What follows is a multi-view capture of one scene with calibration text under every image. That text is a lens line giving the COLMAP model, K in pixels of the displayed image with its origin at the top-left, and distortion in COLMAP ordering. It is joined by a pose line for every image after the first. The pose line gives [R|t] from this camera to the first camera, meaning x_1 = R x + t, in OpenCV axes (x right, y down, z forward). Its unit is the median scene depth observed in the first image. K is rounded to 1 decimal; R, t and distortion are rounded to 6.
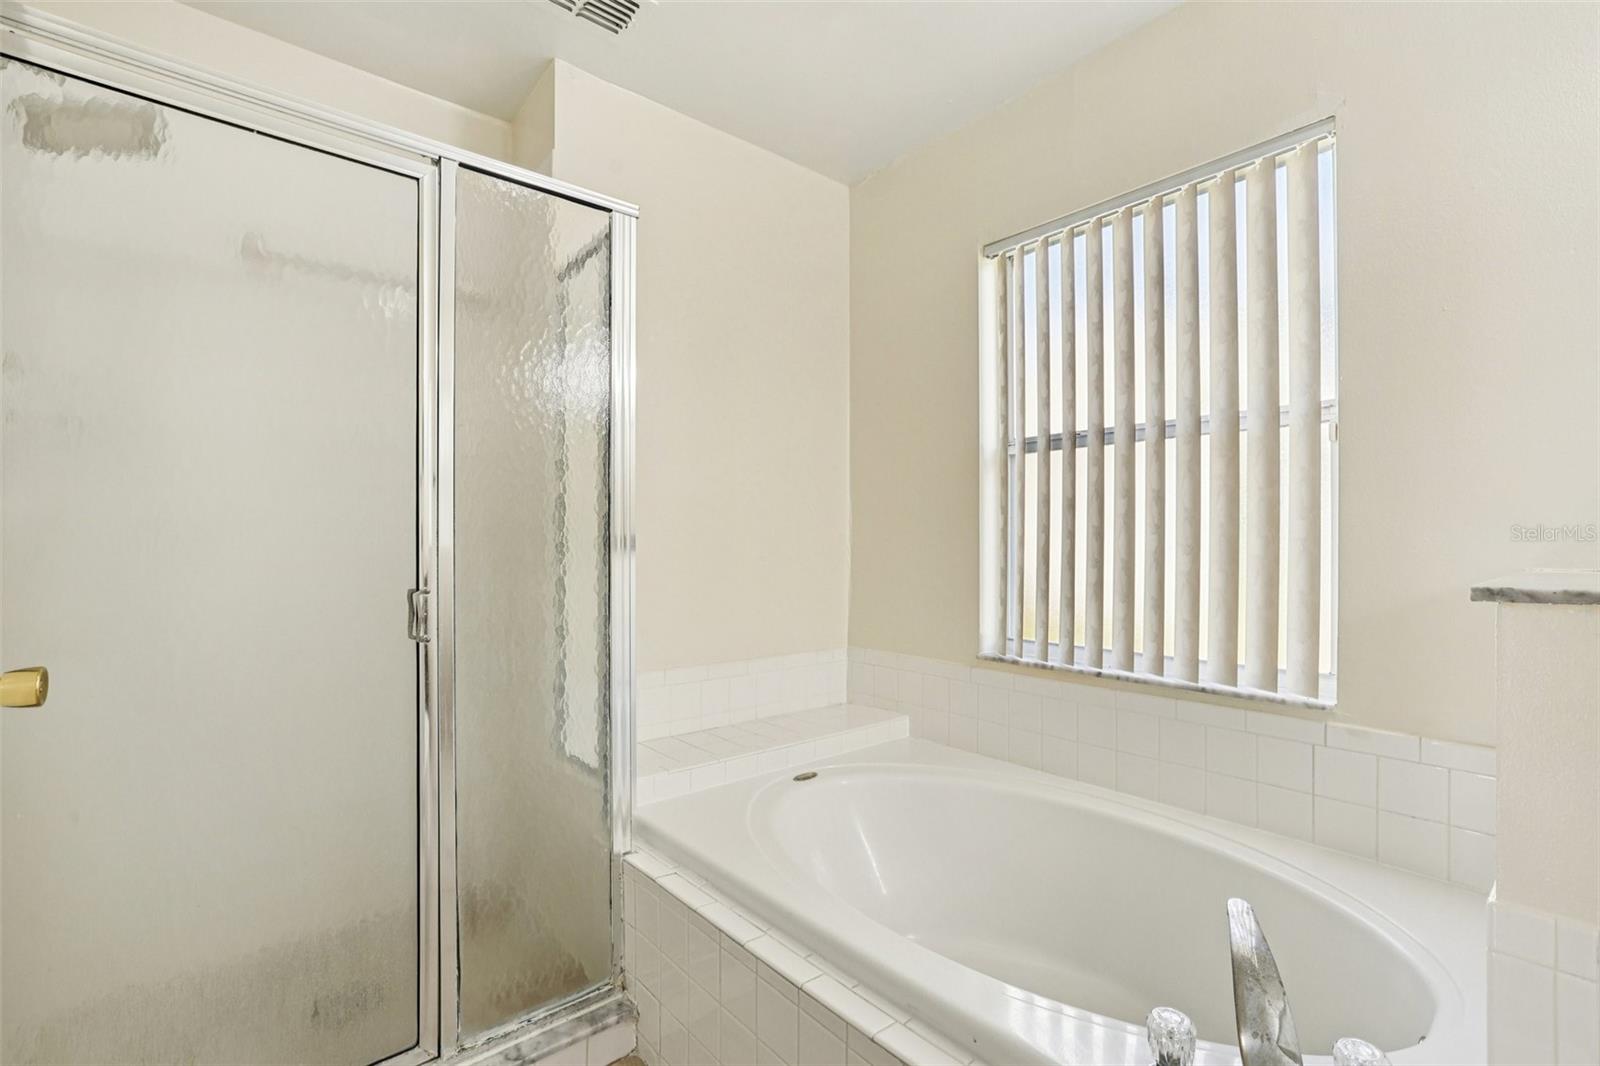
lens RADIAL K [[709.3, 0, 805.4], [0, 709.3, 539.6], [0, 0, 1]] dist [-0.026219, 0.000961]
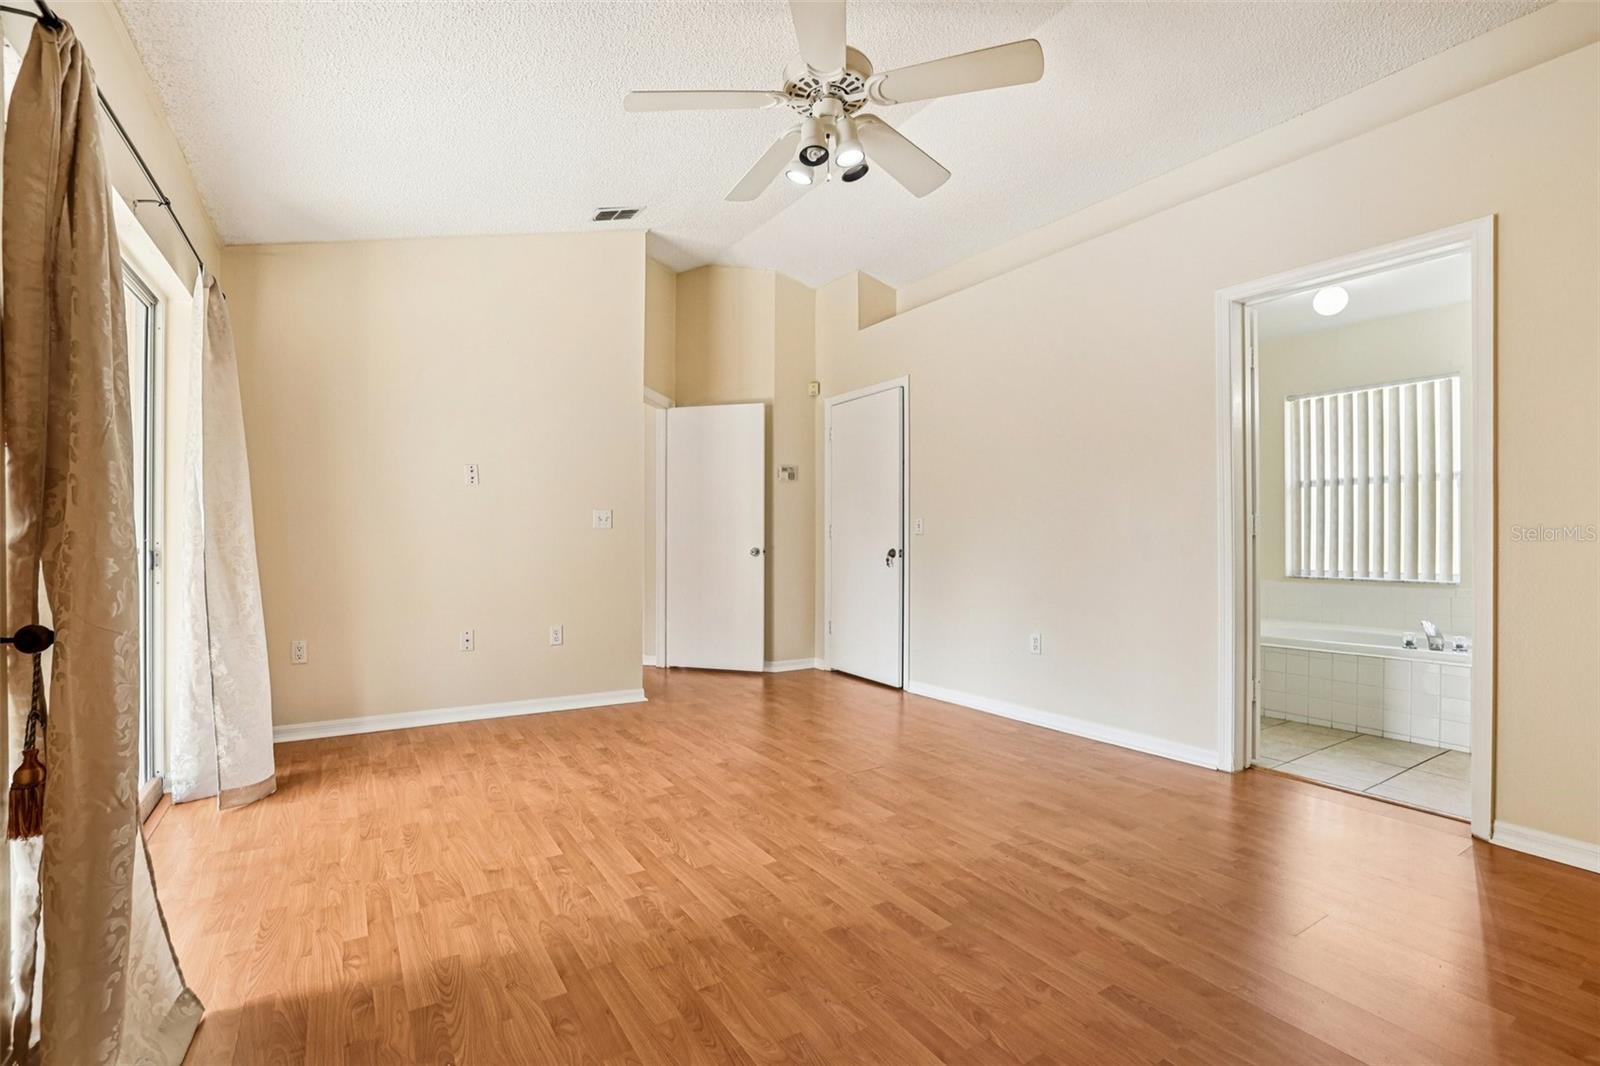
lens RADIAL K [[709.3, 0, 762.9], [0, 709.3, 525.1], [0, 0, 1]] dist [-0.026219, 0.000961]
pose [[0.986894, 0.002102, -0.161358, -1.388461], [-0.003675, 0.999949, -0.009445, 0.038428], [0.161330, 0.009914, 0.986851, -1.959309]]
